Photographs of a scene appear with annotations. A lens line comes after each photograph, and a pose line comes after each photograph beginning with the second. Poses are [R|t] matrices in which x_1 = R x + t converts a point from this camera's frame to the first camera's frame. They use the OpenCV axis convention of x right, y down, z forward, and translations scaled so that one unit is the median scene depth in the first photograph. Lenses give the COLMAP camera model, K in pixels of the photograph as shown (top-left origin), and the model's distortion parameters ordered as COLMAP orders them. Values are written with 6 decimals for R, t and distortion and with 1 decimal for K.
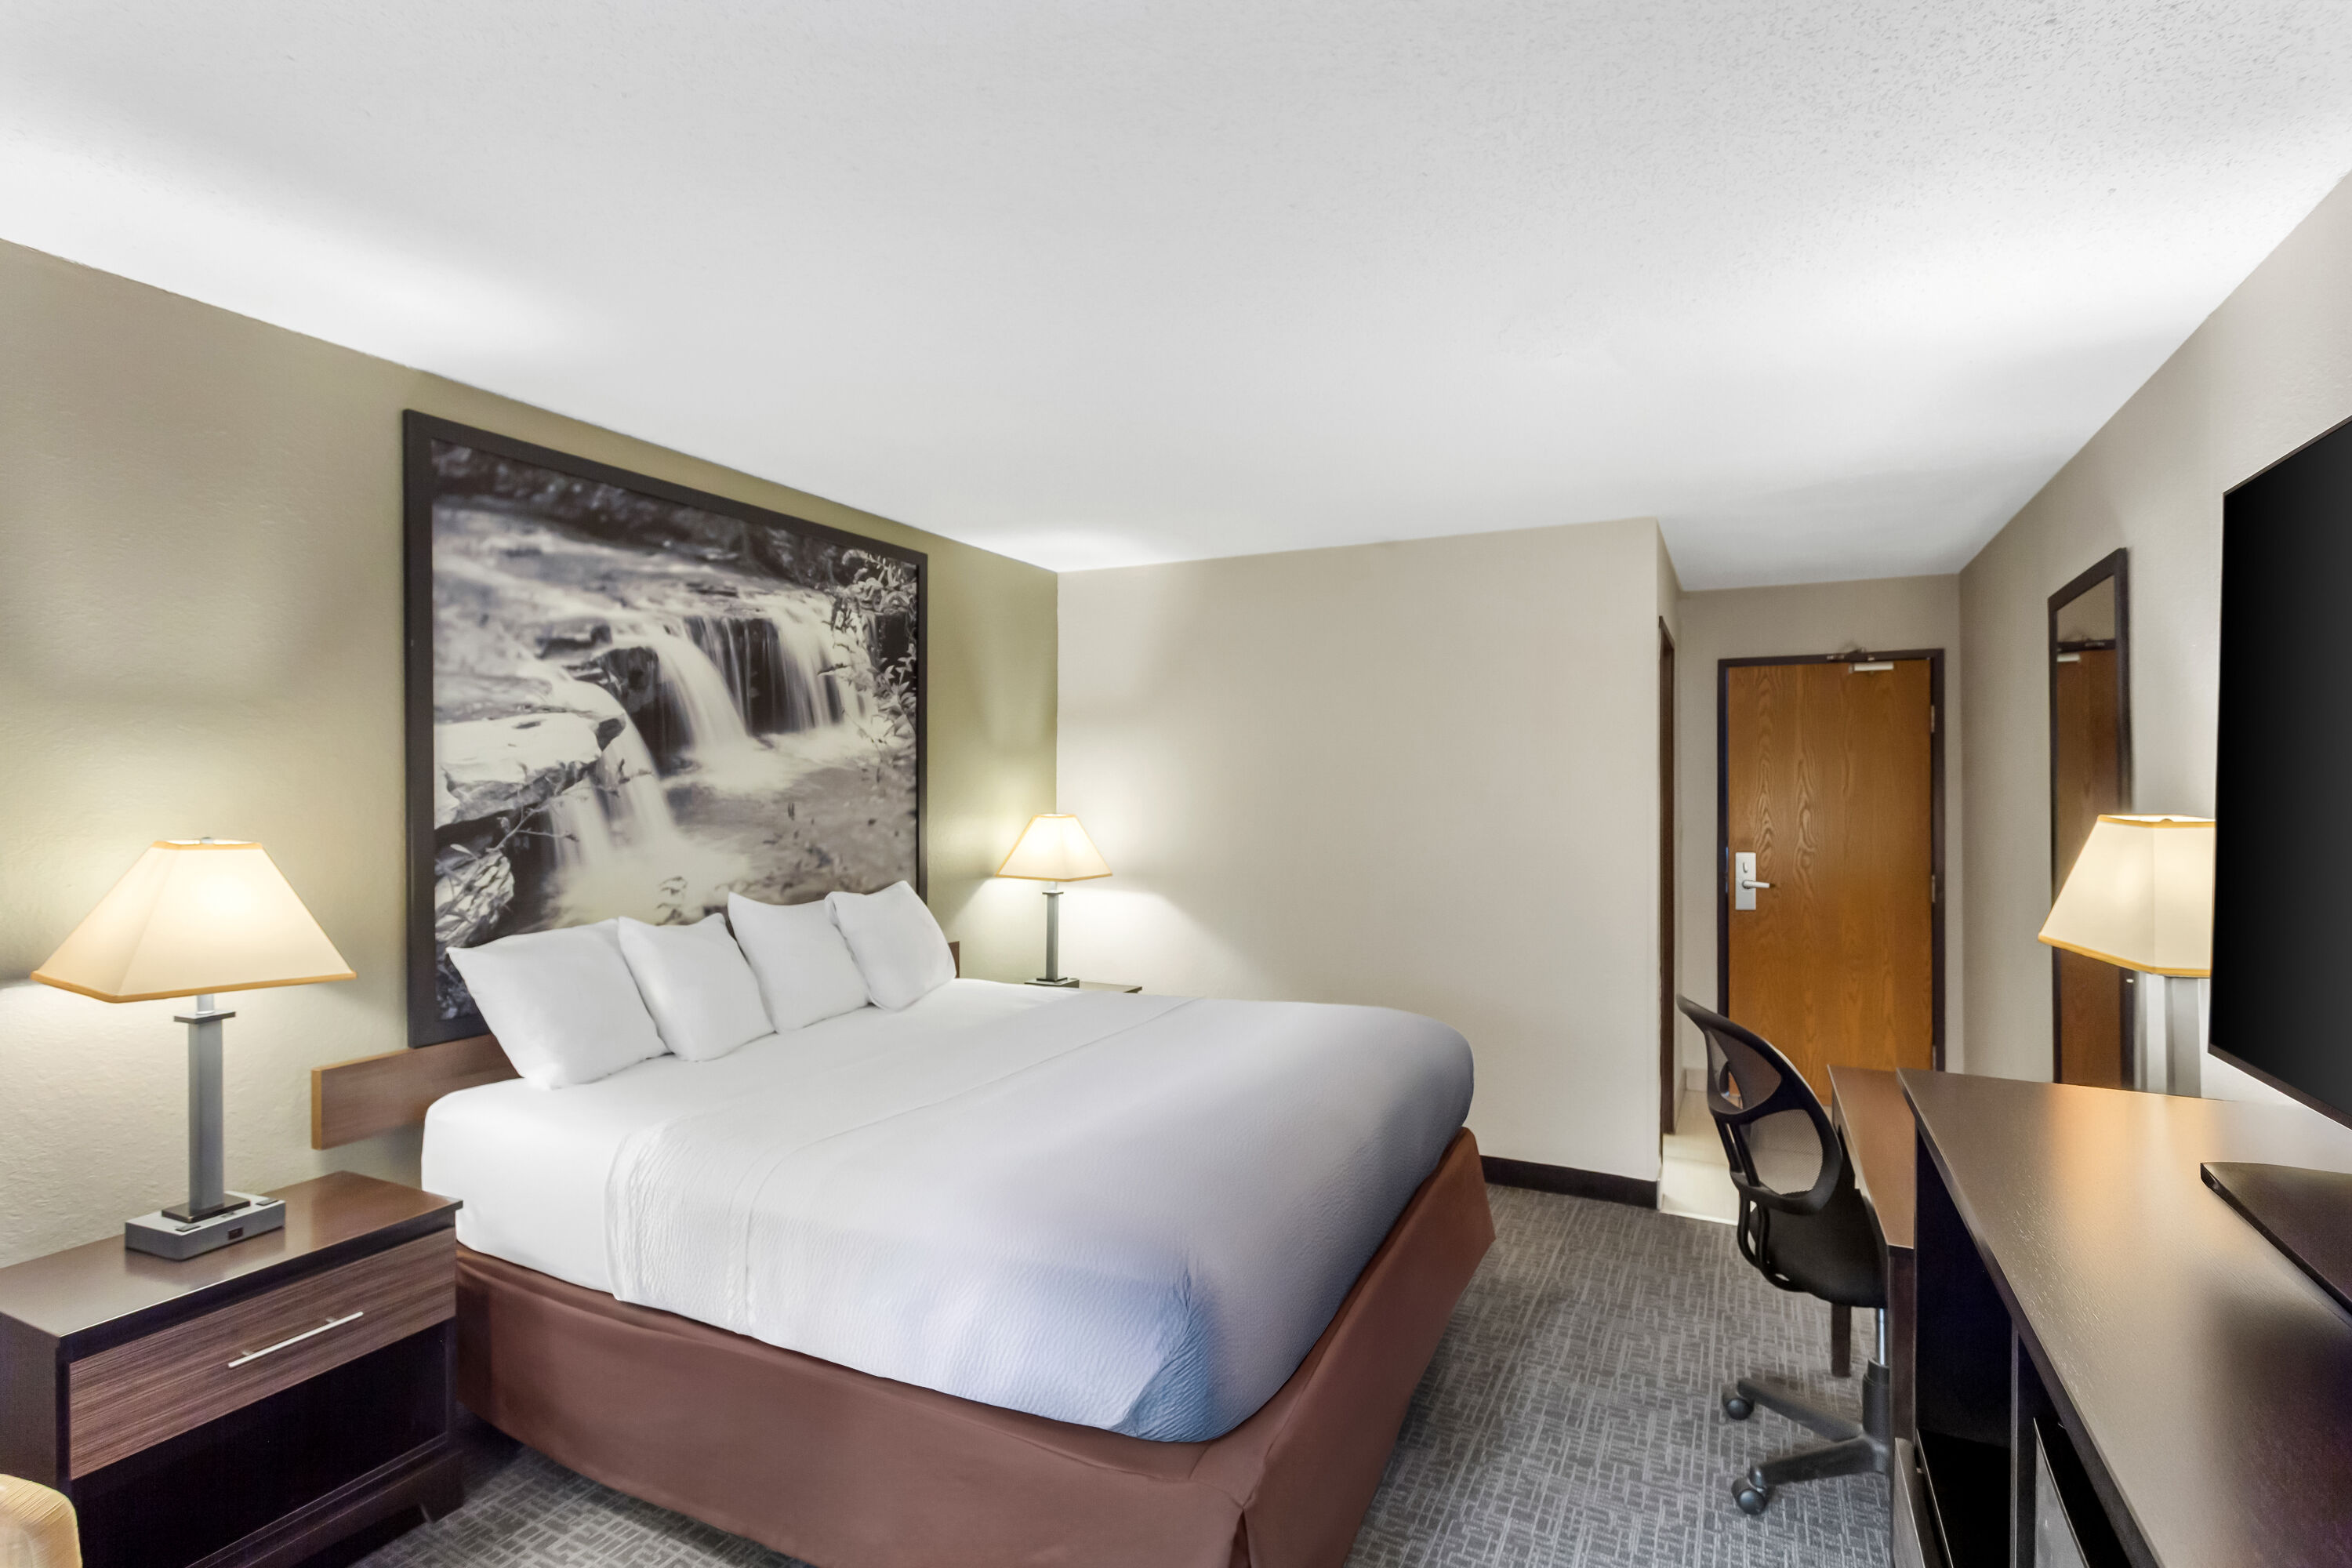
lens RADIAL K [[1144.8, 0, 1188.8], [0, 1144.8, 784.9], [0, 0, 1]] dist [0.020680, 0.001257]
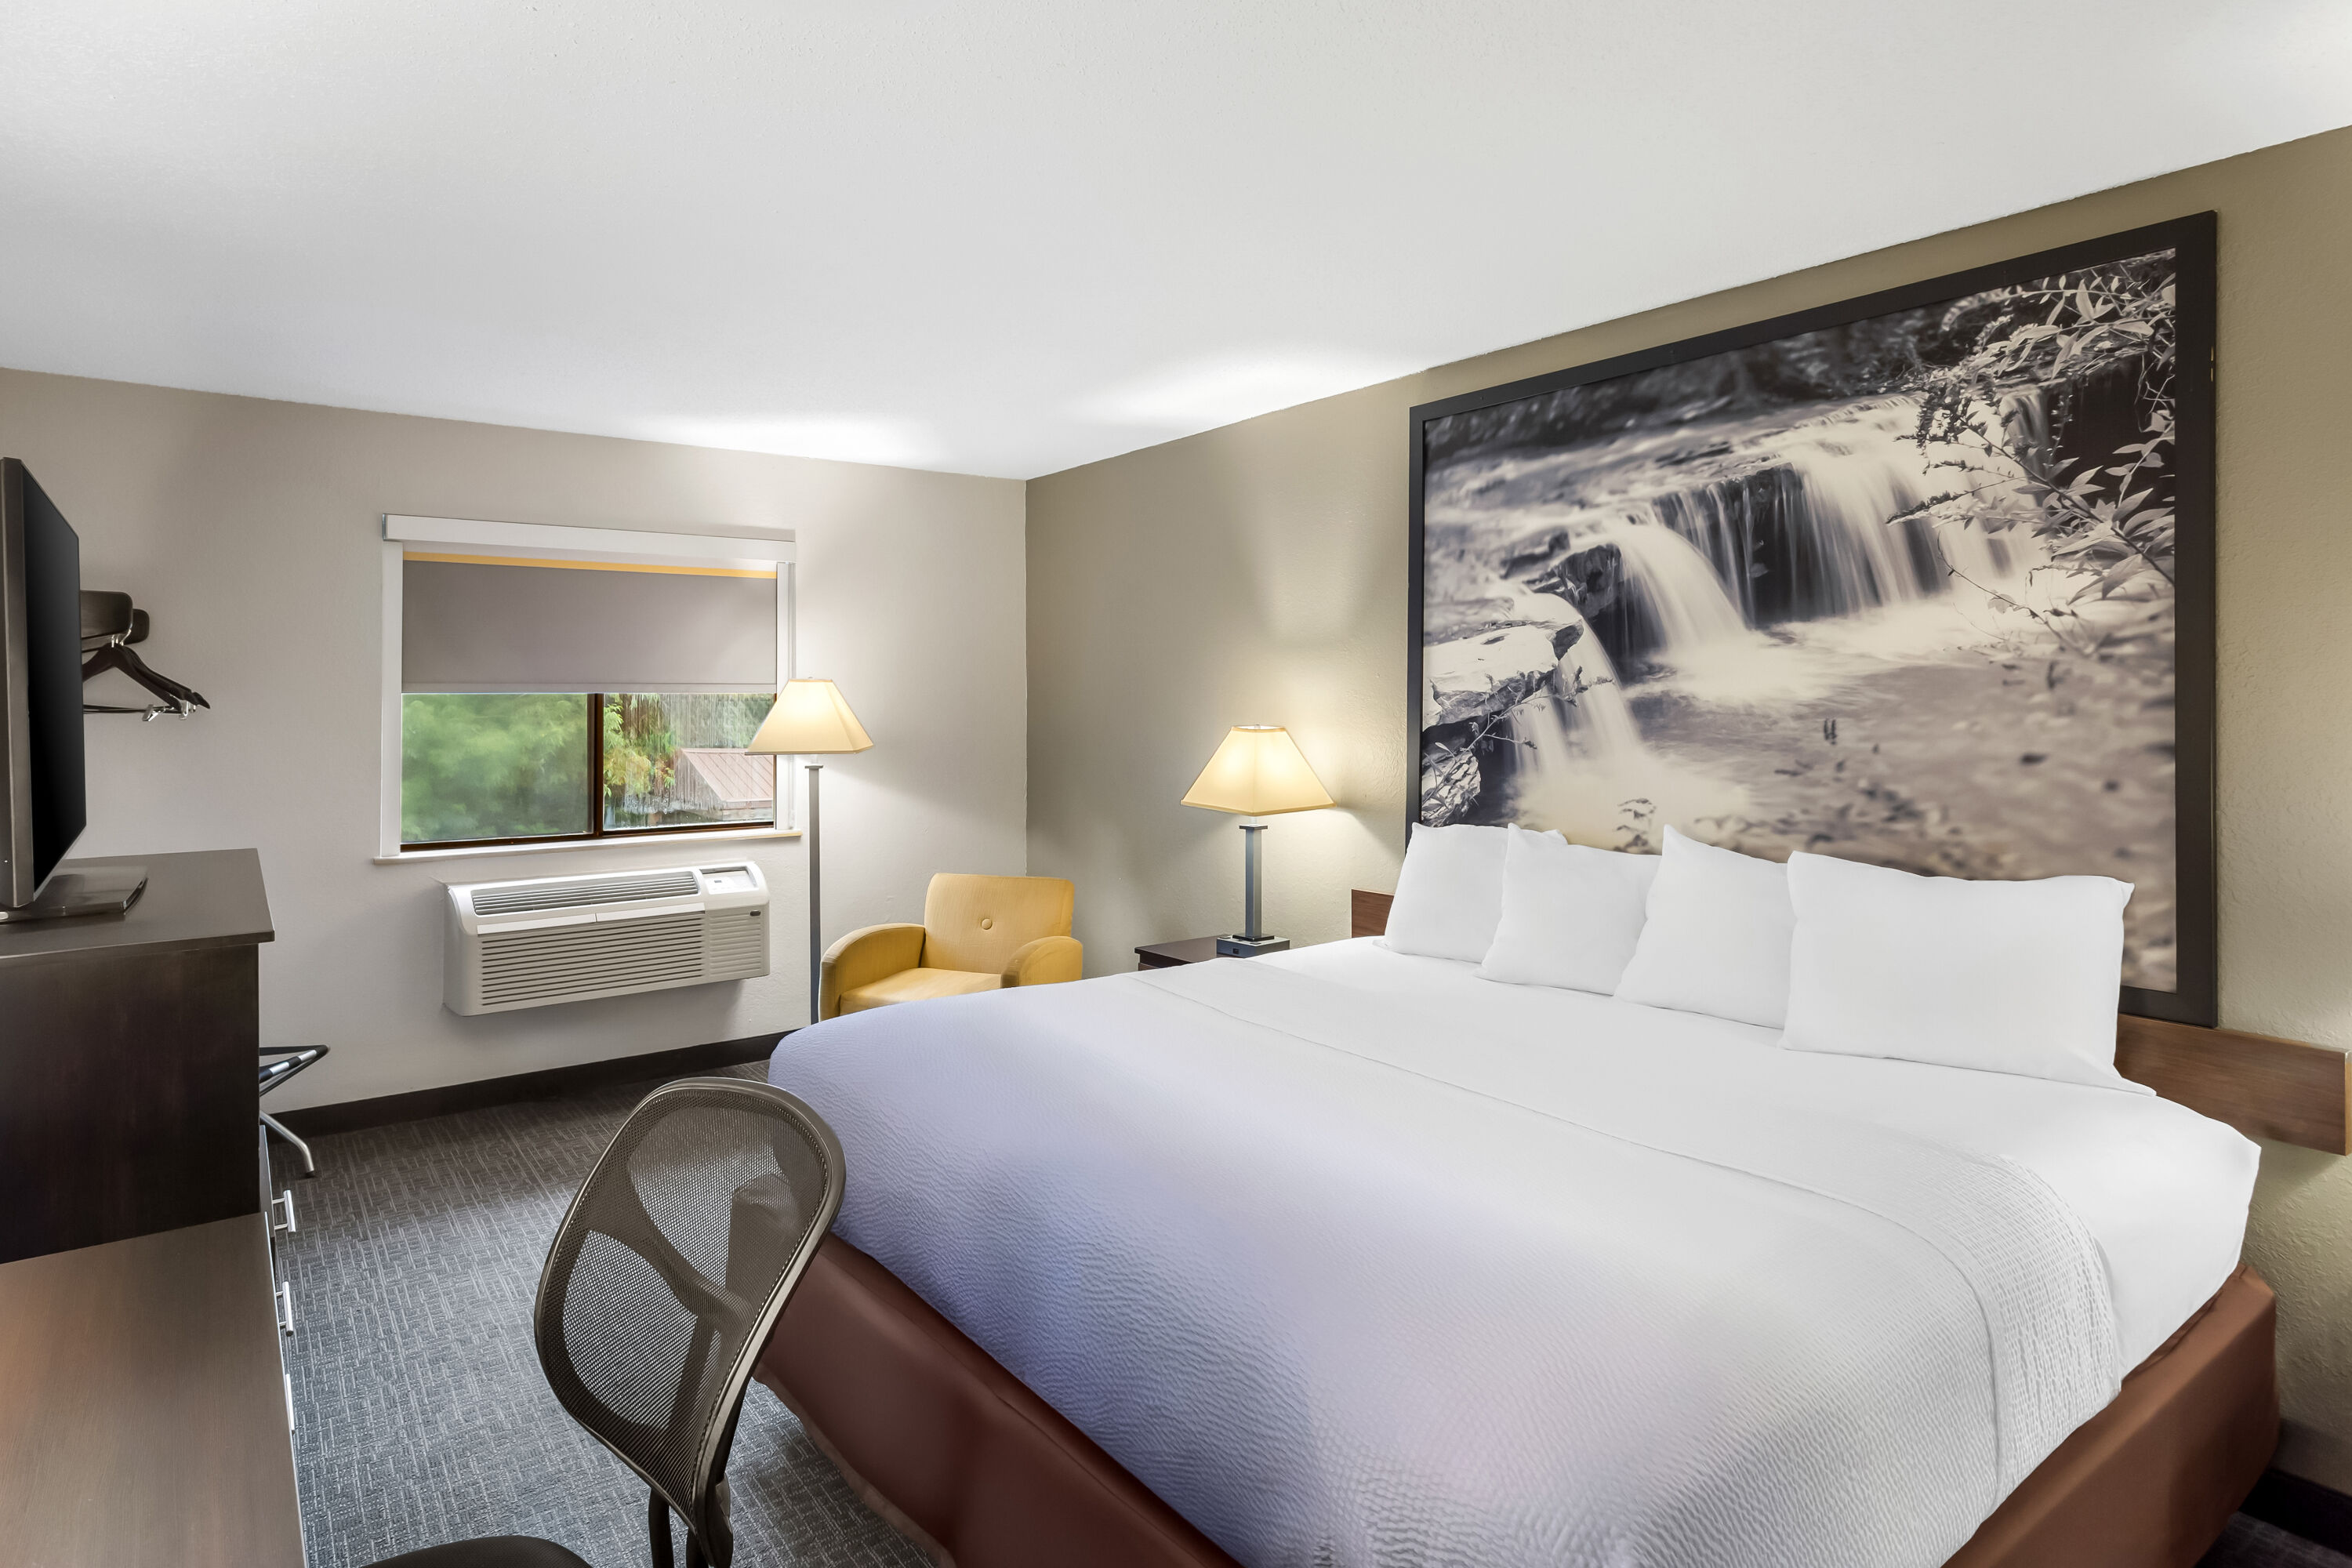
lens RADIAL K [[1237.8, 0, 1090.2], [0, 1237.8, 704.6], [0, 0, 1]] dist [0.001126, 0.002170]
pose [[-0.478609, 0.002115, -0.878025, 0.603595], [-0.003017, 0.999987, 0.004053, 0.005823], [0.878023, 0.004589, -0.478597, 1.120323]]
